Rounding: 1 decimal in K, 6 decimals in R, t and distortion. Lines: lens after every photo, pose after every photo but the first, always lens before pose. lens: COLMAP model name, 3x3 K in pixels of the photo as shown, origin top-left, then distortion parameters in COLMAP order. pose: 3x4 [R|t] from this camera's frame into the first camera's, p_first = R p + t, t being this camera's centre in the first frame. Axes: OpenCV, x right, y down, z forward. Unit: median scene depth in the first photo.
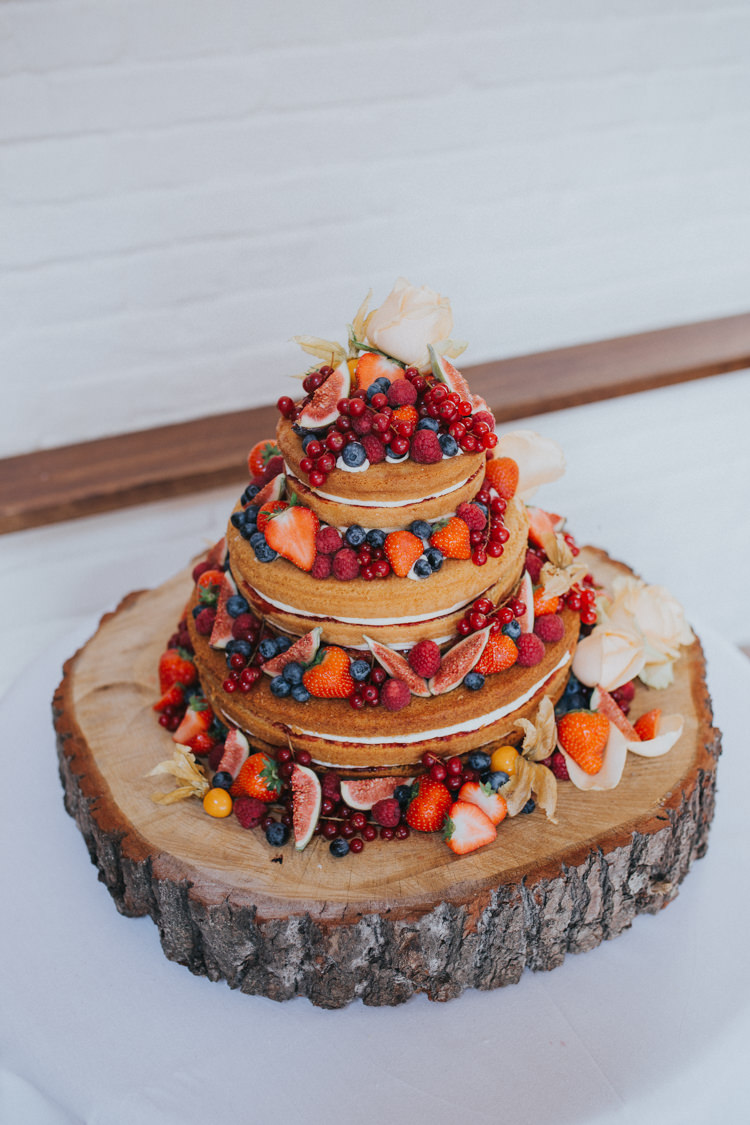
lens RADIAL K [[1140.0, 0, 375.5], [0, 1140.0, 568.2], [0, 0, 1]] dist [-0.055151, 0.048058]
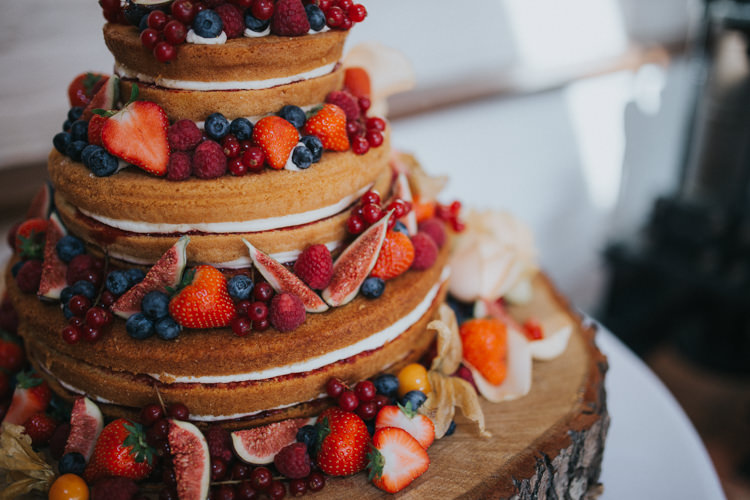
lens RADIAL K [[760.0, 0, 378.0], [0, 760.0, 241.7], [0, 0, 1]] dist [-0.055151, 0.048058]
pose [[0.947072, -0.099067, 0.305353, -0.082043], [0.145577, 0.980302, -0.133473, 0.142678], [-0.286116, 0.170861, 0.942838, 0.451621]]
